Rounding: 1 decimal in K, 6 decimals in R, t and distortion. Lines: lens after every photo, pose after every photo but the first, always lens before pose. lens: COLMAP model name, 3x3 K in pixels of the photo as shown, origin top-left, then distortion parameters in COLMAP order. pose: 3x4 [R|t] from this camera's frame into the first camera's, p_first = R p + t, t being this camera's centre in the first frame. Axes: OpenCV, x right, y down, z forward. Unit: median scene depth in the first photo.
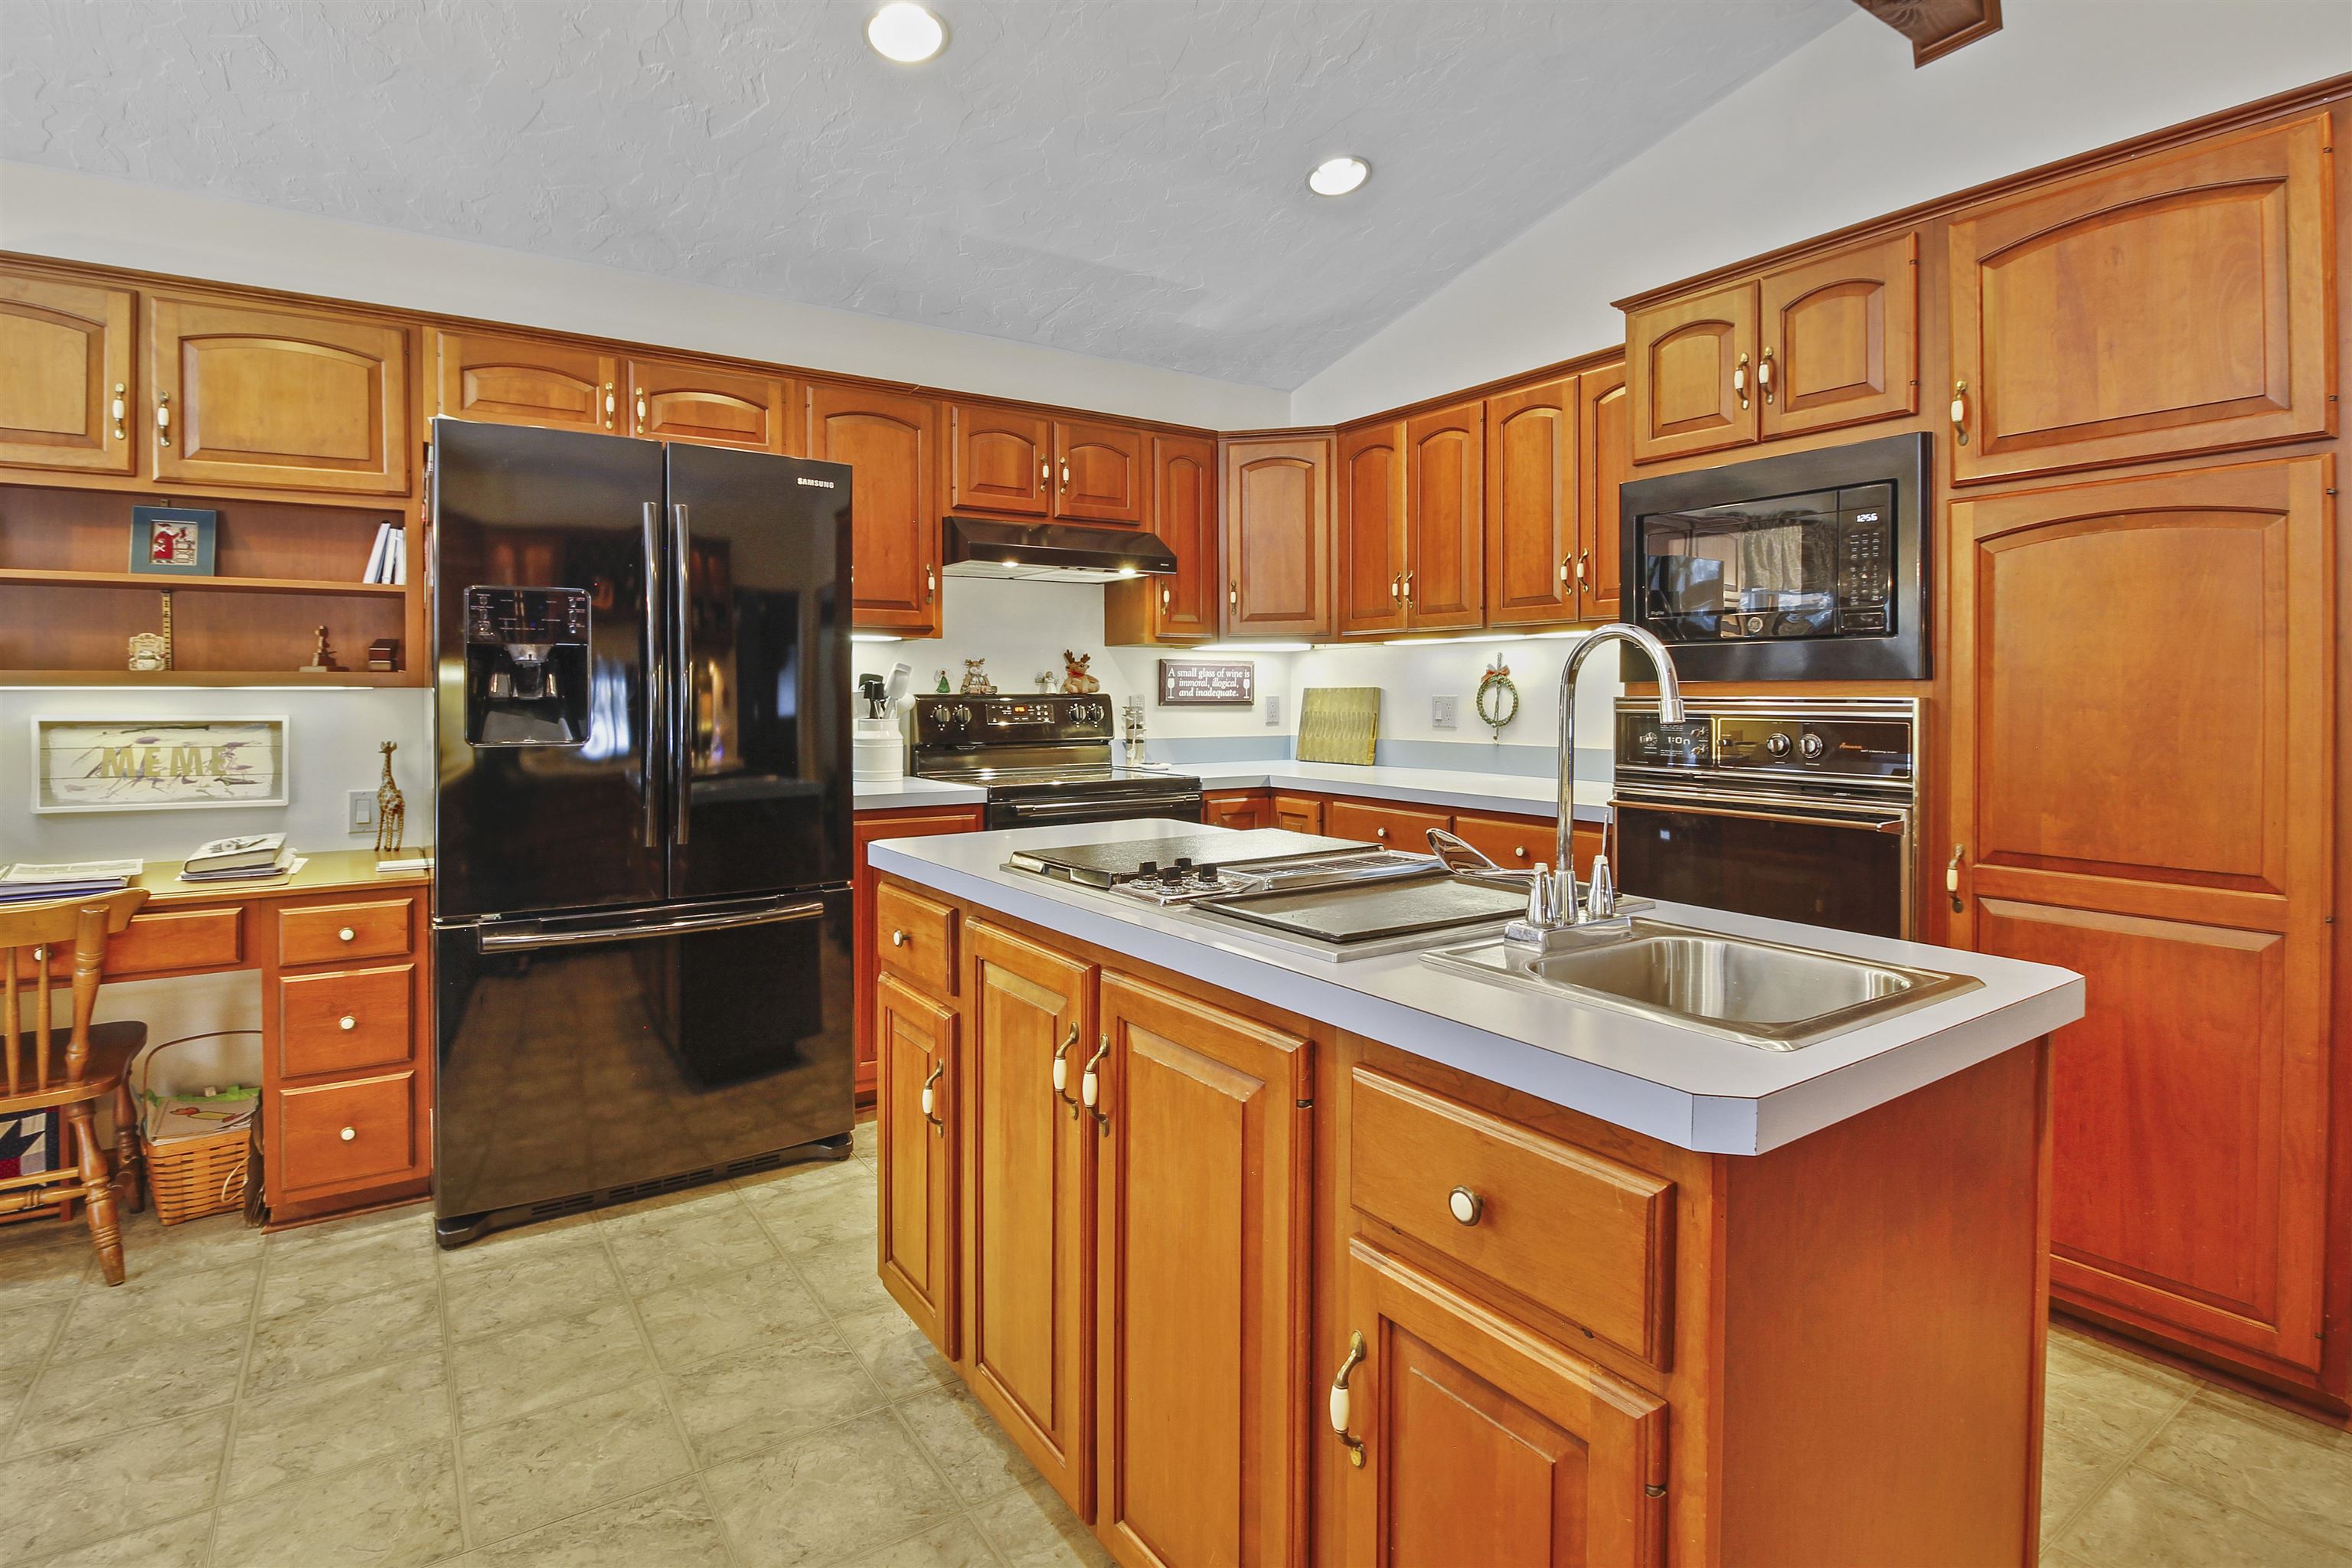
lens RADIAL K [[1218.6, 0, 1155.9], [0, 1218.6, 686.1], [0, 0, 1]] dist [-0.007275, -0.010068]
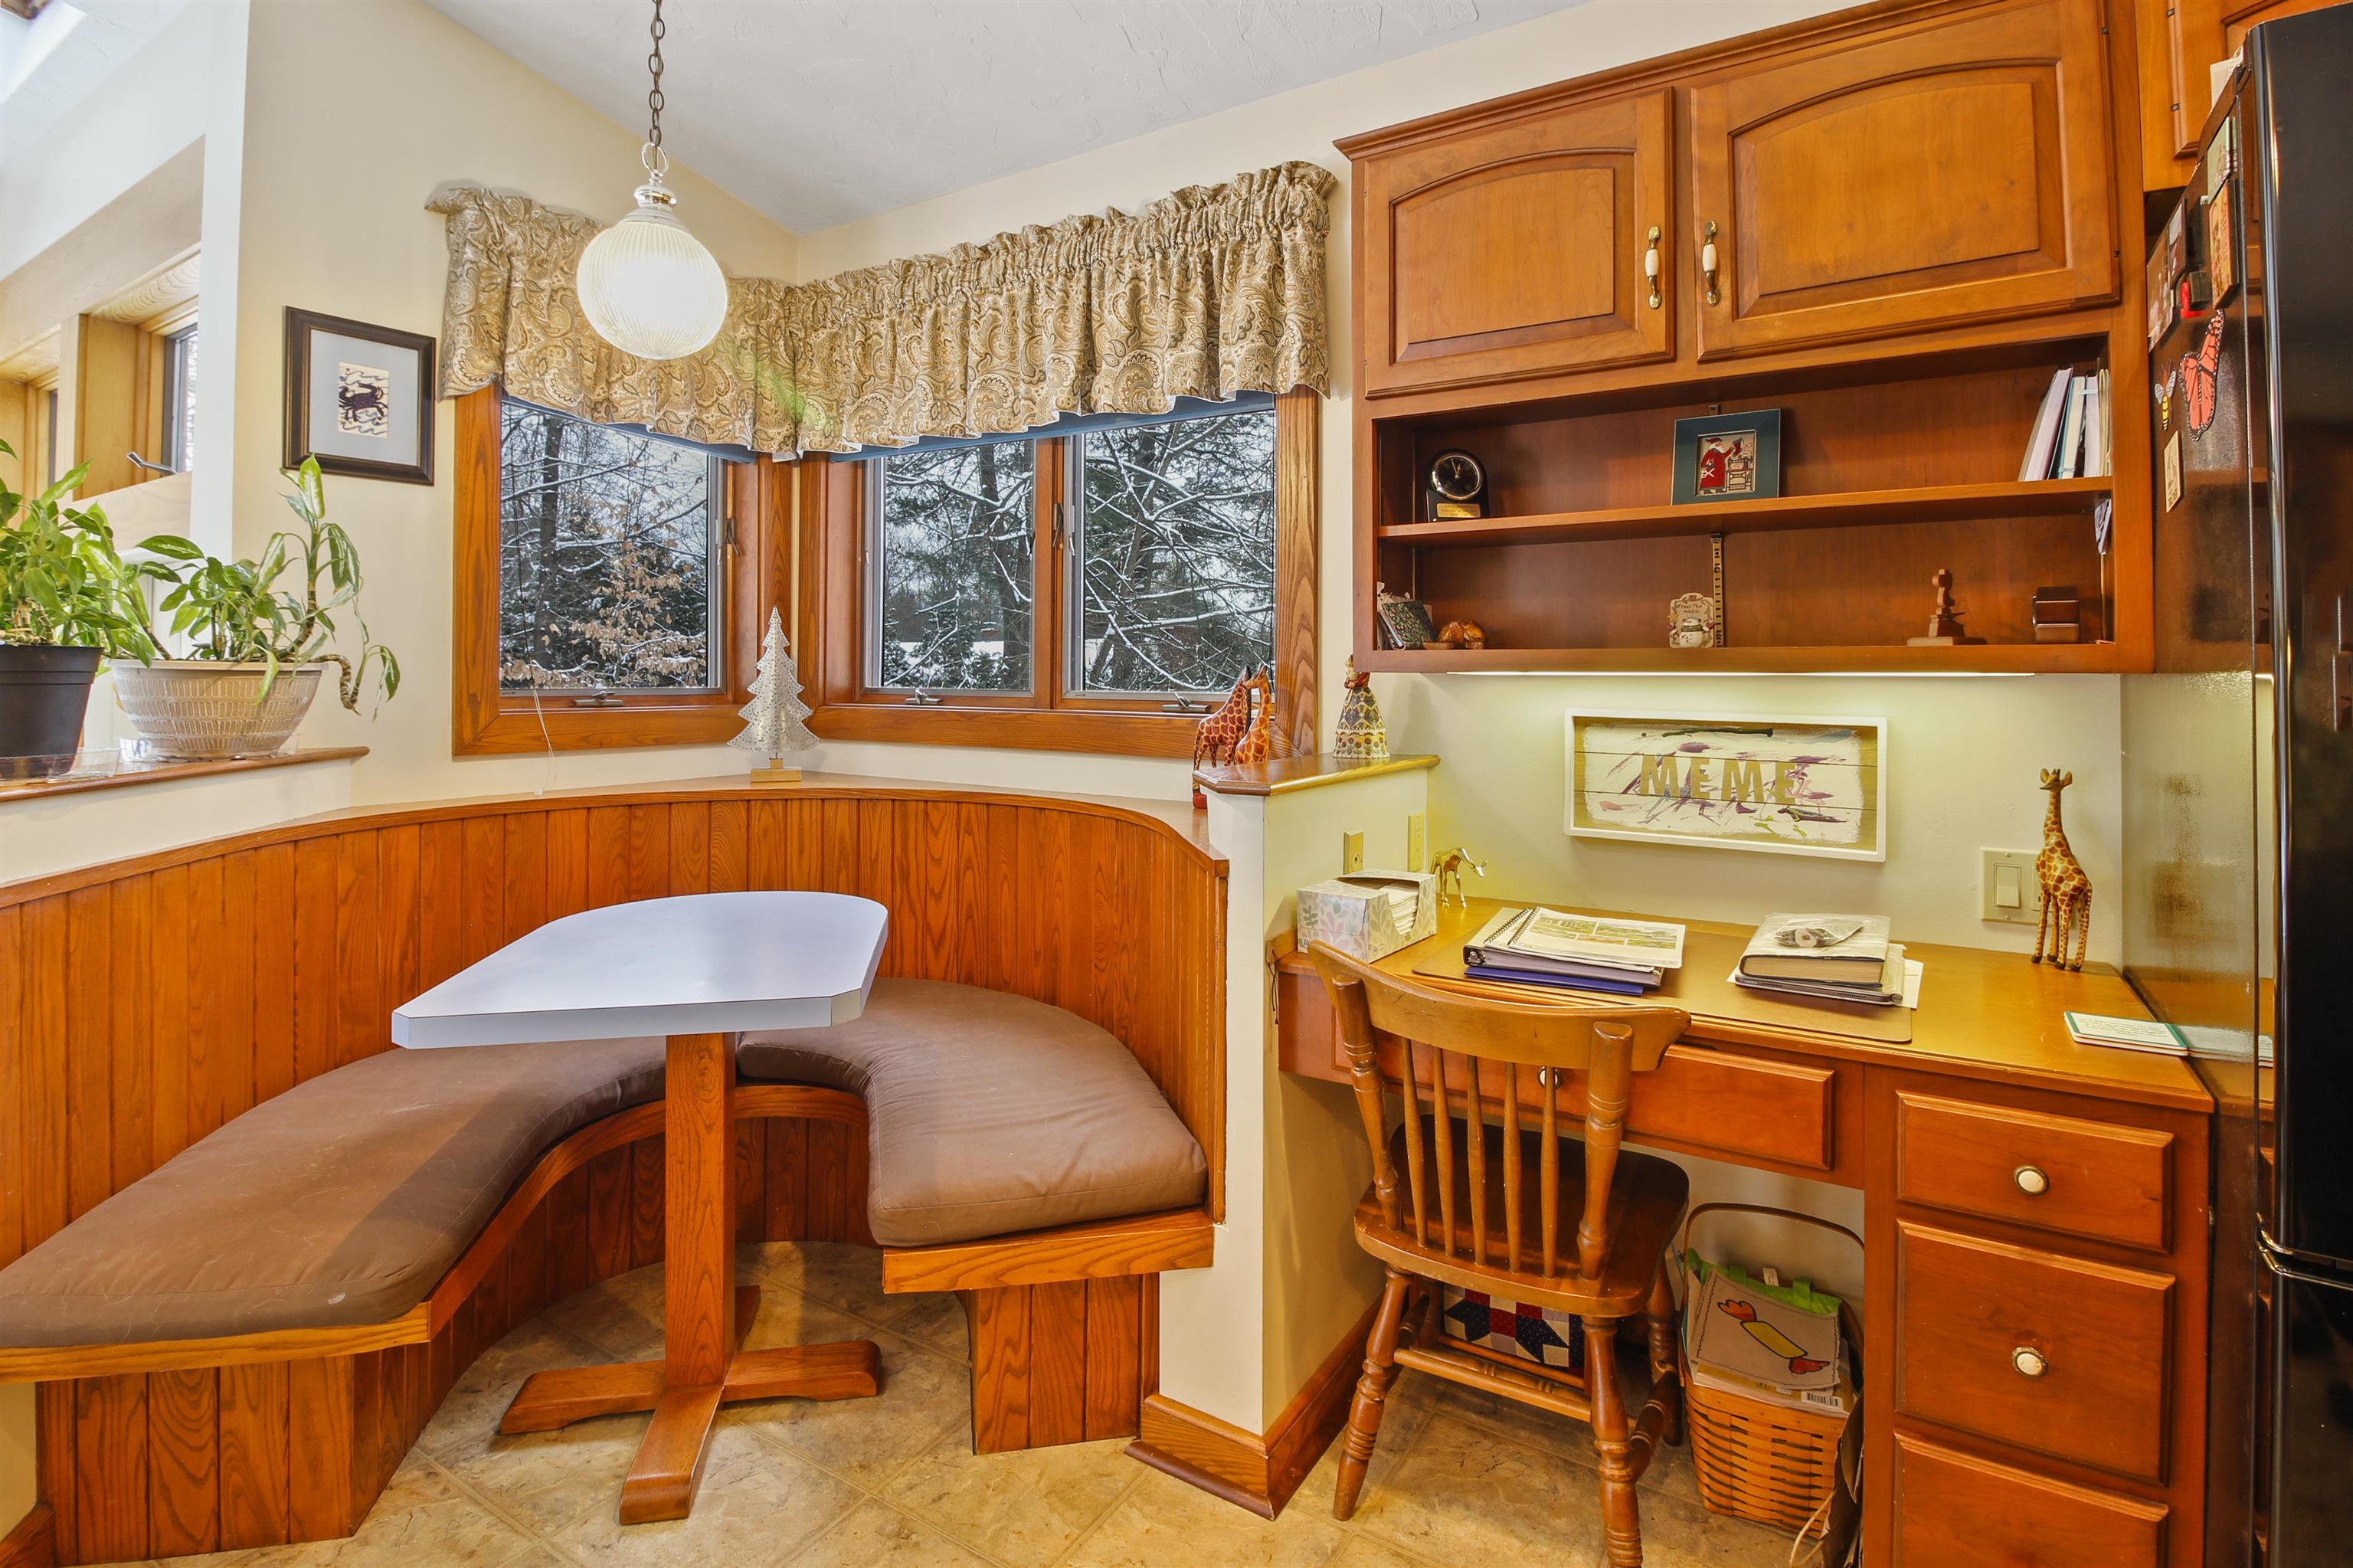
lens RADIAL K [[1119.0, 0, 1222.7], [0, 1119.0, 672.1], [0, 0, 1]] dist [-0.005219, -0.009117]
pose [[0.447066, -0.001253, -0.894500, -0.371082], [0.000642, 0.999999, -0.001080, 0.001110], [0.894501, -0.000091, 0.447066, 0.457183]]
